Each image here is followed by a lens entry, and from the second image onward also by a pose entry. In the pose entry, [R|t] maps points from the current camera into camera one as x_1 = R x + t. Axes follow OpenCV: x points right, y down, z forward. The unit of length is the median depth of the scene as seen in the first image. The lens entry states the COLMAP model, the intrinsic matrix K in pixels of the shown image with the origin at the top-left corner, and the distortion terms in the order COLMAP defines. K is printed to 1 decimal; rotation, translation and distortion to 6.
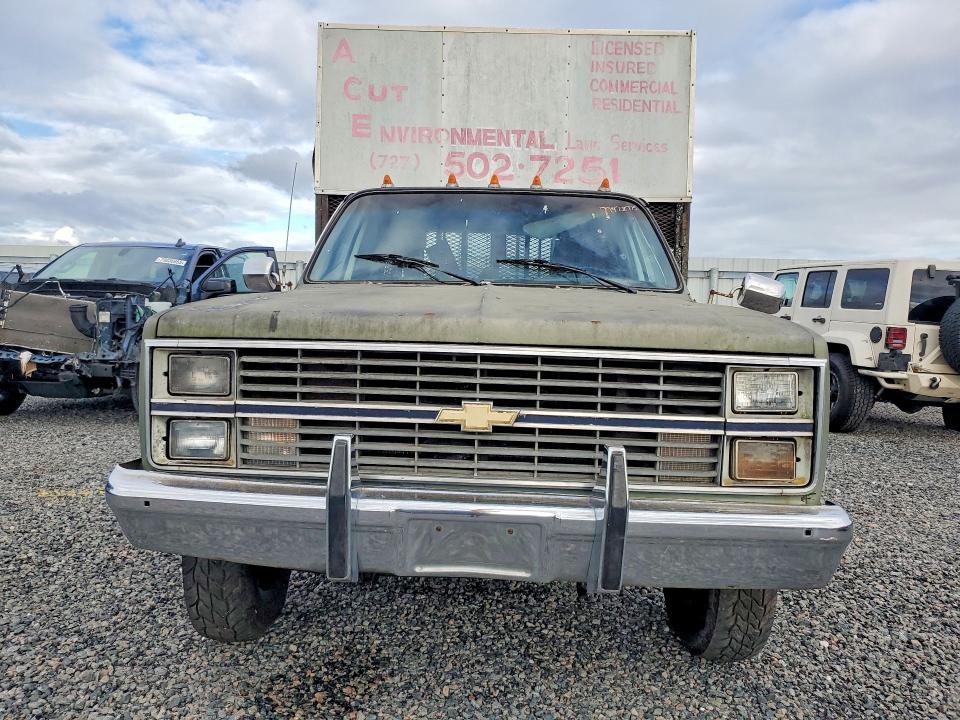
lens RADIAL K [[775.8, 0, 478.7], [0, 775.8, 361.4], [0, 0, 1]] dist [0.018355, -0.004675]
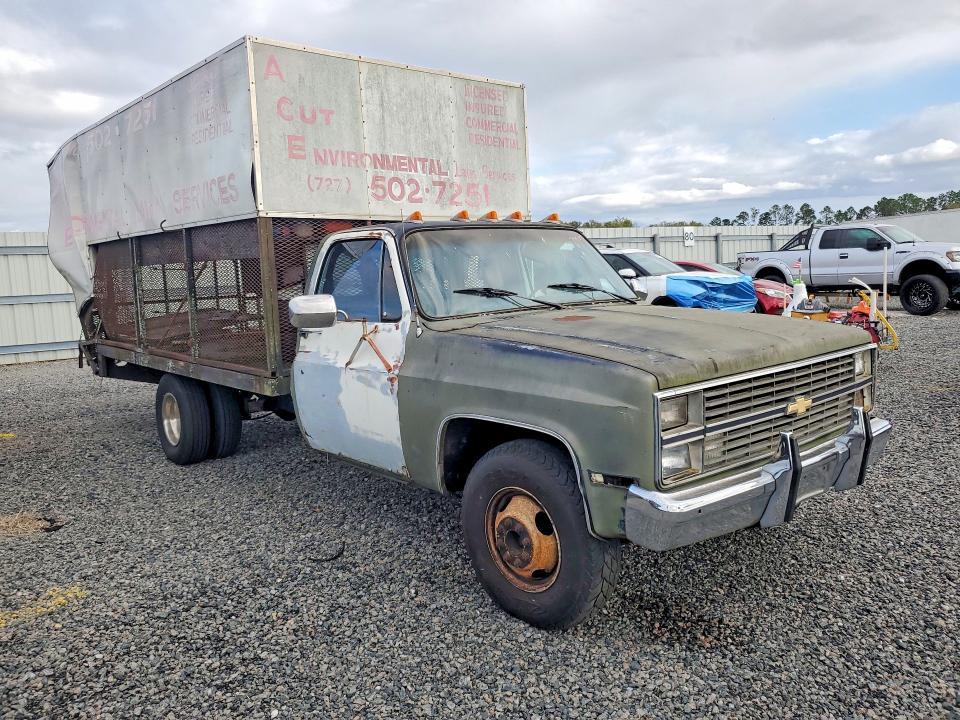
lens RADIAL K [[775.8, 0, 477.2], [0, 775.8, 358.3], [0, 0, 1]] dist [0.018355, -0.004675]
pose [[0.731785, -0.134908, 0.668049, -0.683185], [0.098031, 0.990855, 0.092712, -0.106295], [-0.674448, -0.002356, 0.738319, 0.112865]]
